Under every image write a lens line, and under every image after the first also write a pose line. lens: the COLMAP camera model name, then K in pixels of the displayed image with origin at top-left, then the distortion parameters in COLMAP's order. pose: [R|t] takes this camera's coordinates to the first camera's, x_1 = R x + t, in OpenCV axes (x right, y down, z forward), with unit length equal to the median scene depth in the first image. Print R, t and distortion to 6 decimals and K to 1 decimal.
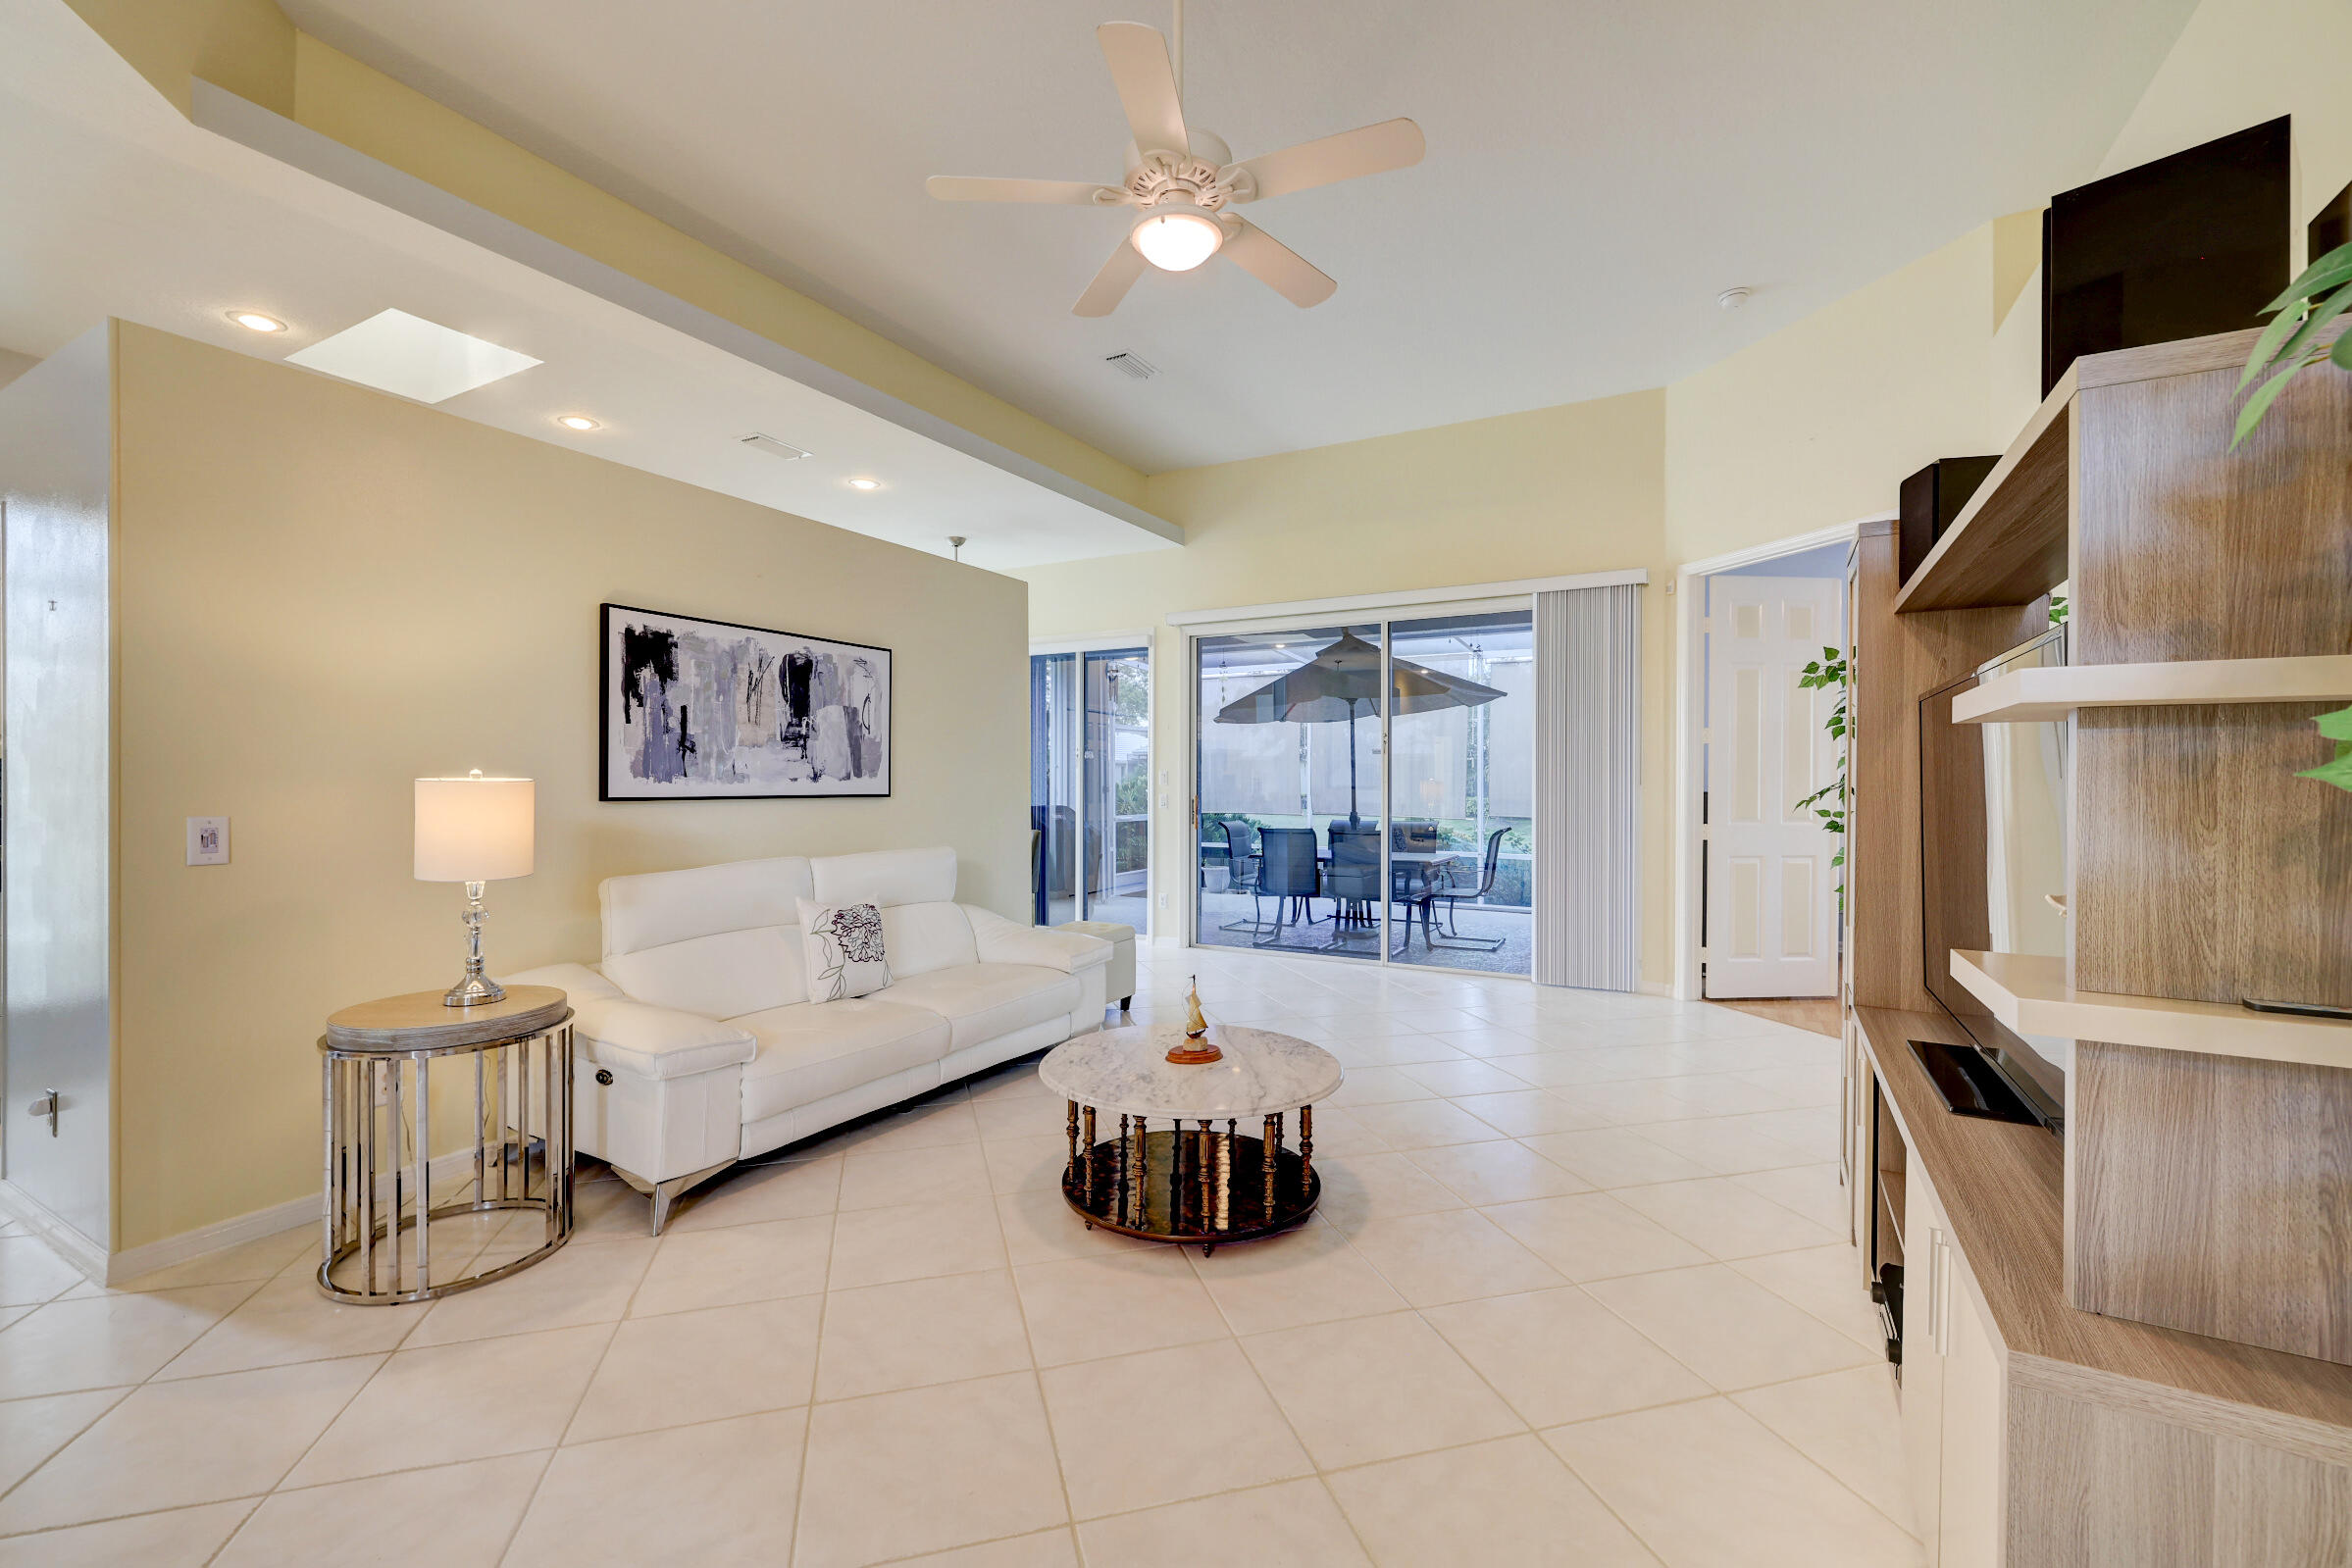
lens RADIAL K [[975.7, 0, 1170.9], [0, 975.7, 785.0], [0, 0, 1]] dist [-0.001874, 0.000048]
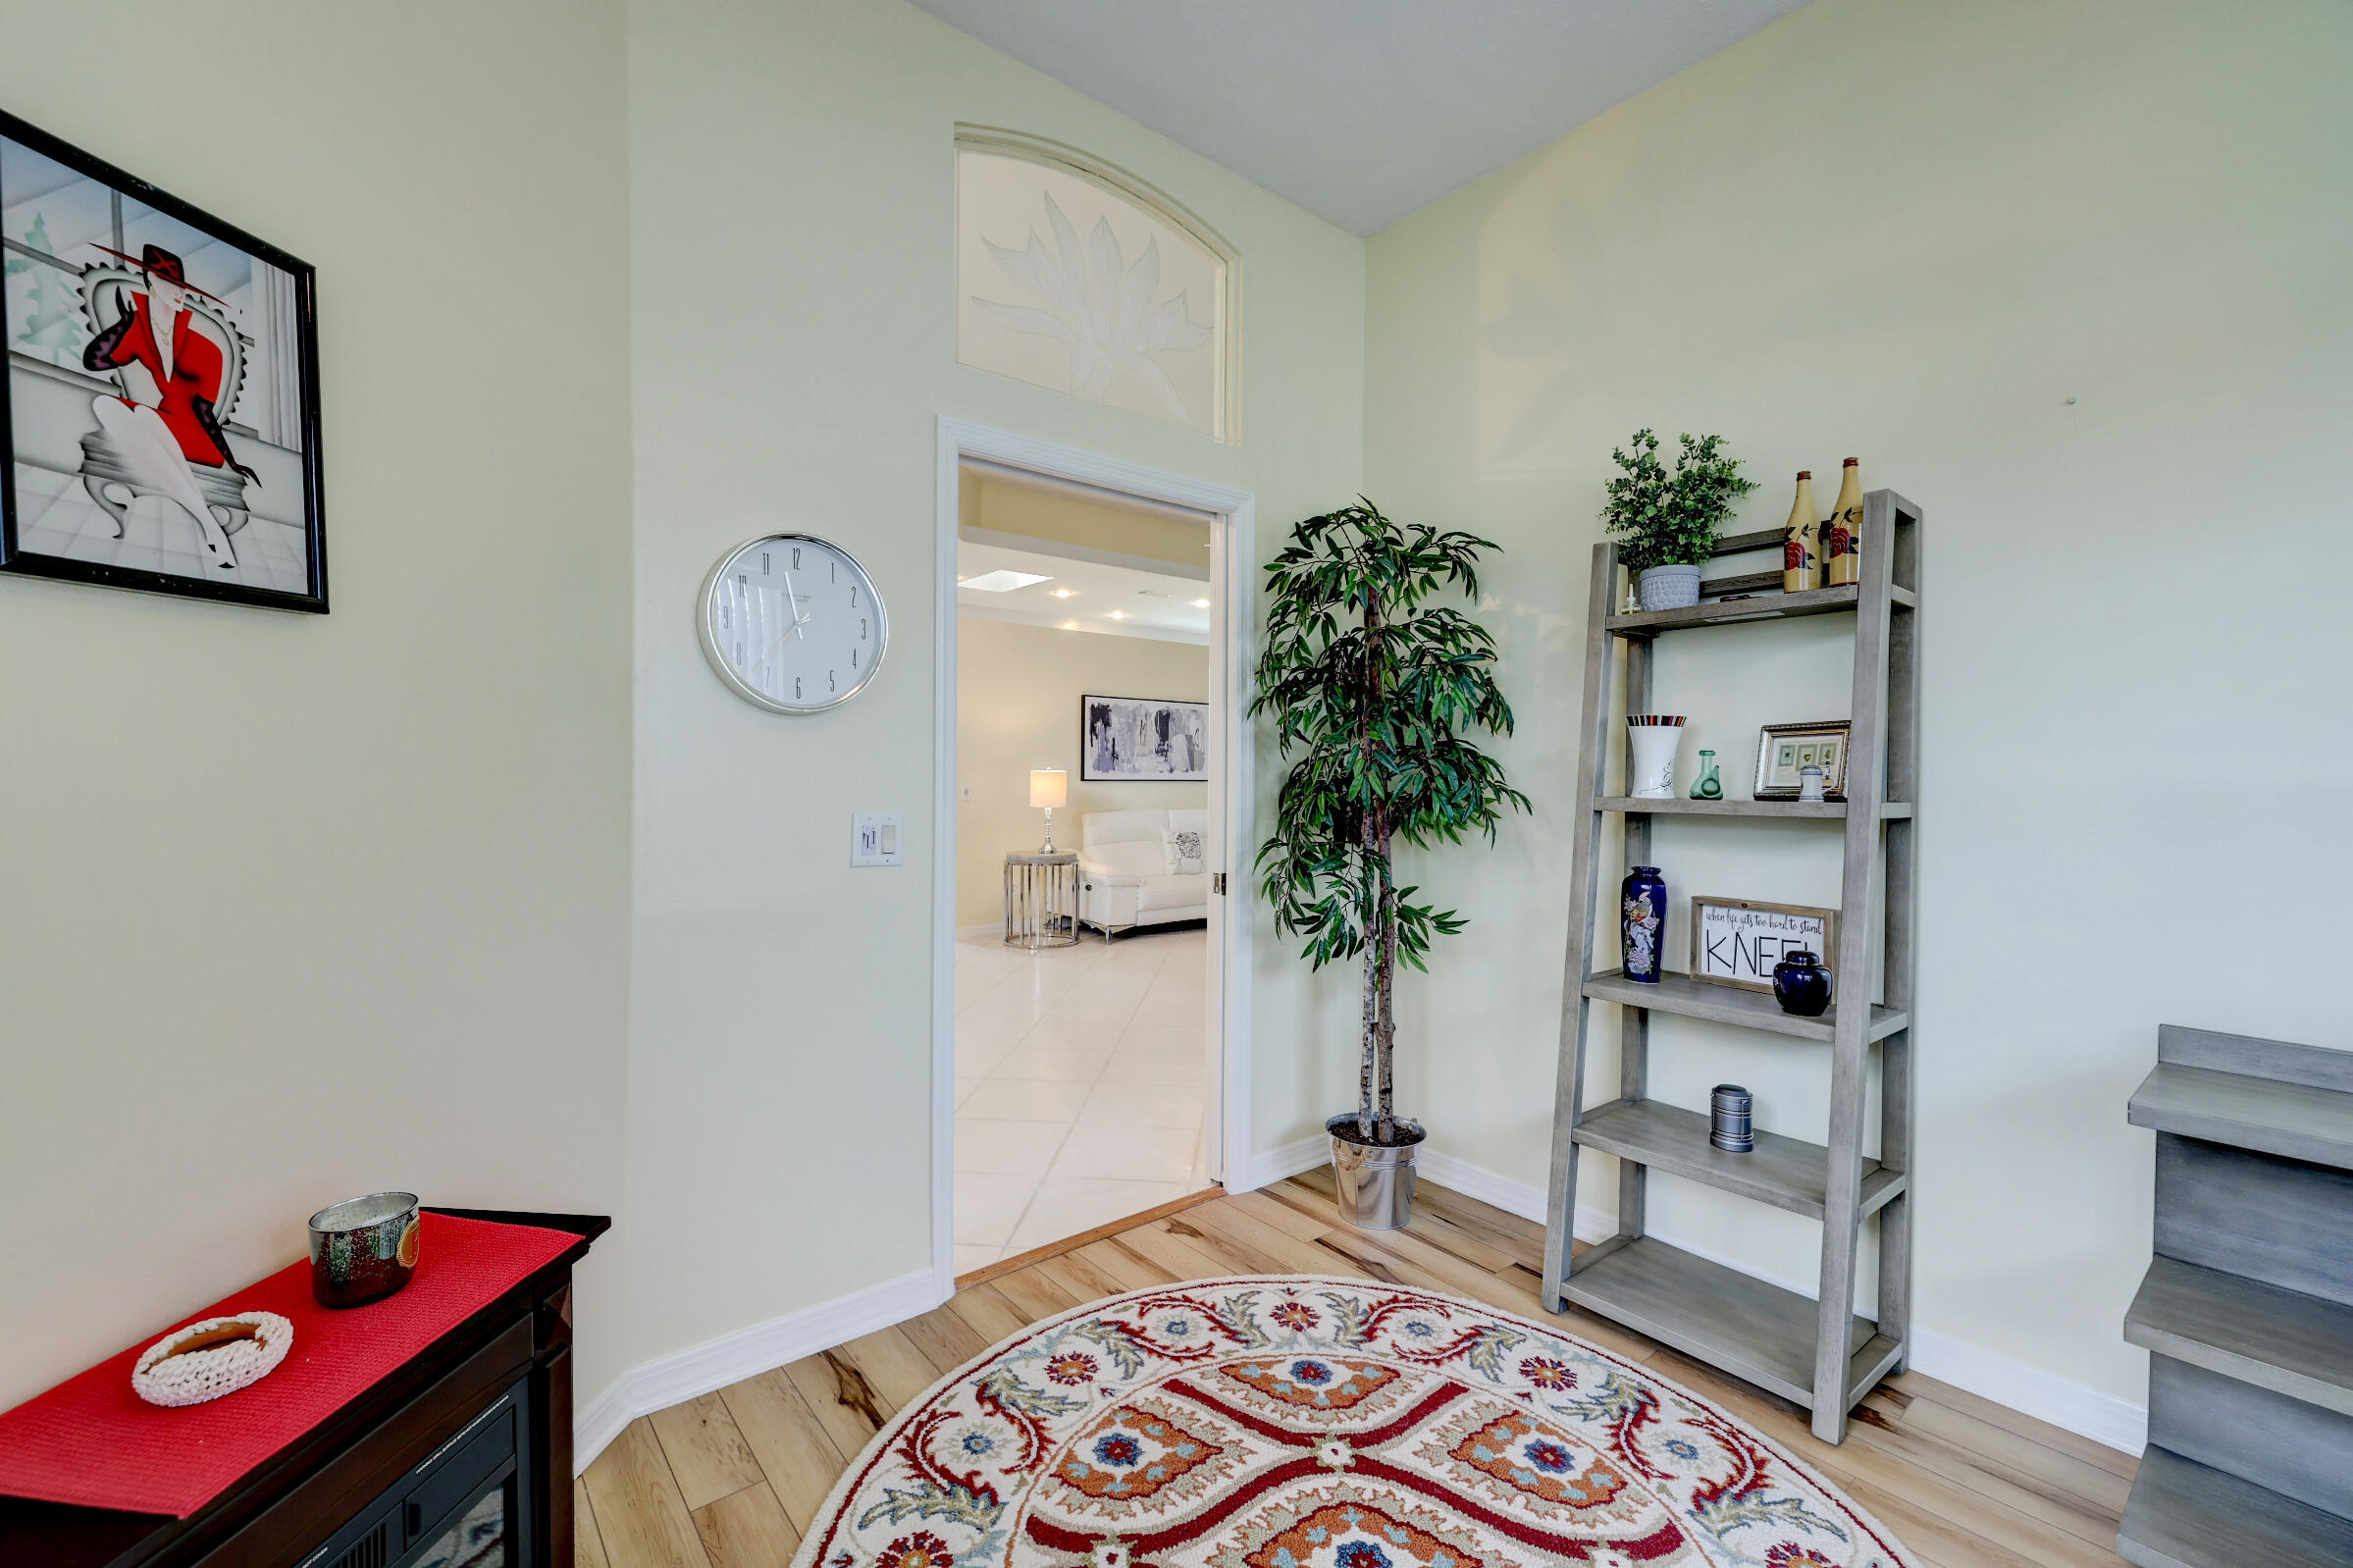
lens RADIAL K [[976.2, 0, 1181.1], [0, 976.2, 780.3], [0, 0, 1]] dist [-0.001874, 0.000048]
pose [[0.934261, 0.001554, -0.356586, 0.433548], [-0.002970, 0.999990, -0.003424, 0.021266], [0.356577, 0.004258, 0.934256, -1.015805]]
